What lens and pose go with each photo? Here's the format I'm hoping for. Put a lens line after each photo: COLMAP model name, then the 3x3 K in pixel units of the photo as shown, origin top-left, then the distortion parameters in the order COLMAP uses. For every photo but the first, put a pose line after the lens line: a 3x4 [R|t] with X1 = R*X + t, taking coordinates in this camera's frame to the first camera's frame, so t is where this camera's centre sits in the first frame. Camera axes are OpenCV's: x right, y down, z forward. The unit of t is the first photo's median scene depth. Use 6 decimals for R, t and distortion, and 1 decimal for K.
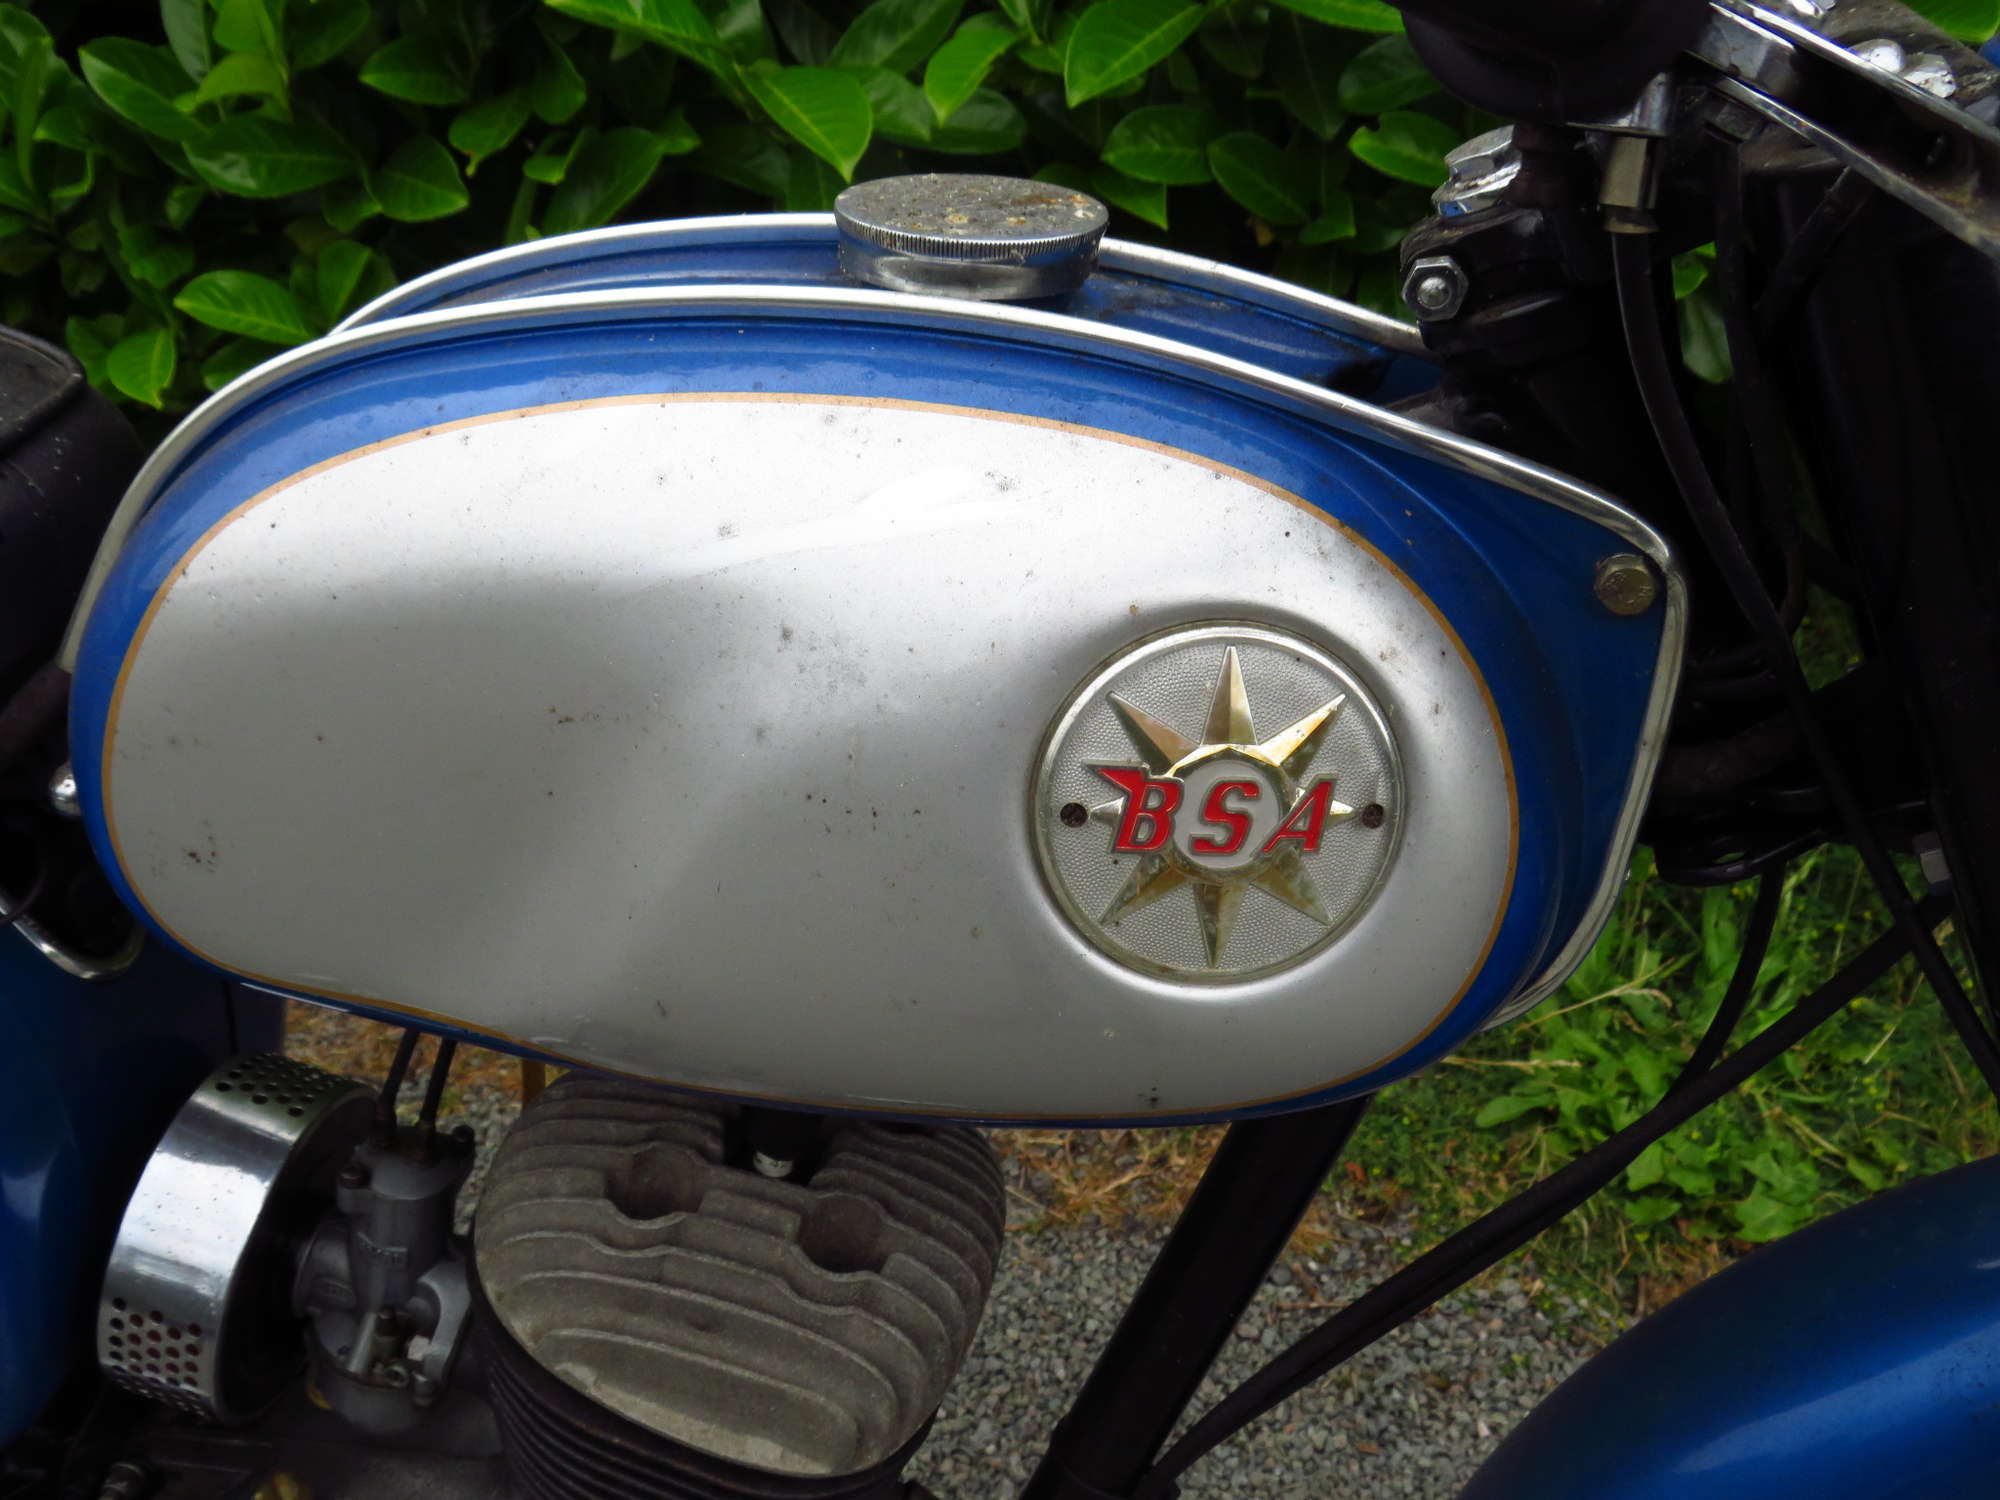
lens RADIAL K [[2025.4, 0, 1000.0], [0, 2025.4, 750.0], [0, 0, 1]] dist [-0.054063, -0.003447]
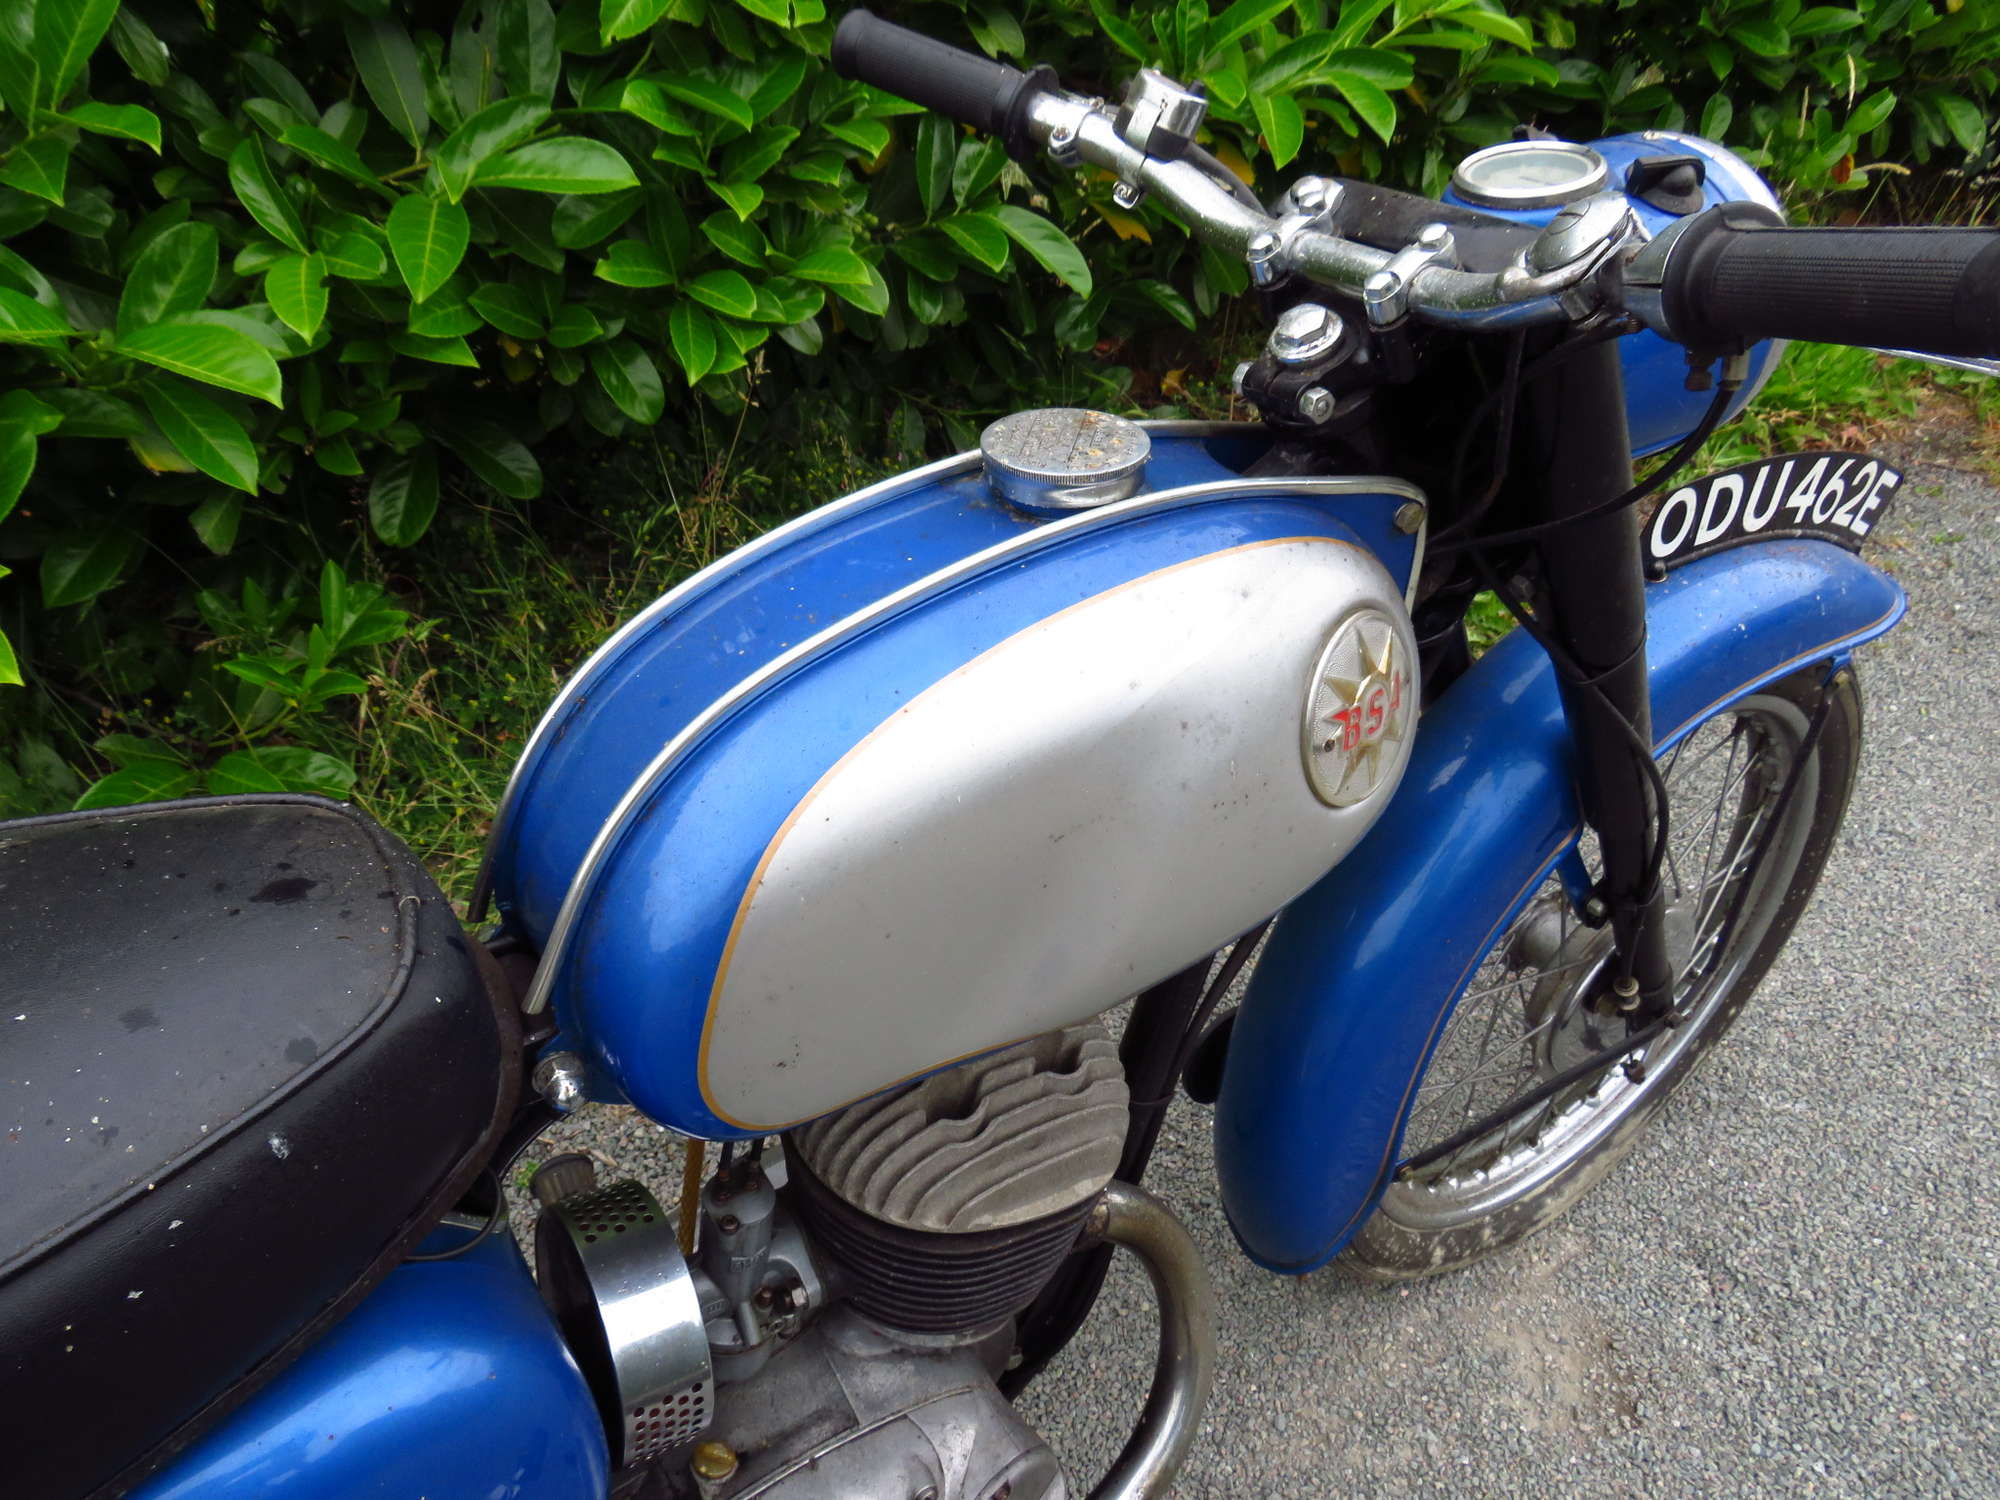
lens RADIAL K [[1441.0, 0, 1000.0], [0, 1441.0, 750.0], [0, 0, 1]] dist [-0.056861, 0.040558]
pose [[0.705936, -0.442423, 0.553096, -0.879653], [0.357325, 0.896709, 0.261214, -0.404093], [-0.611533, 0.013235, 0.791108, 0.152716]]
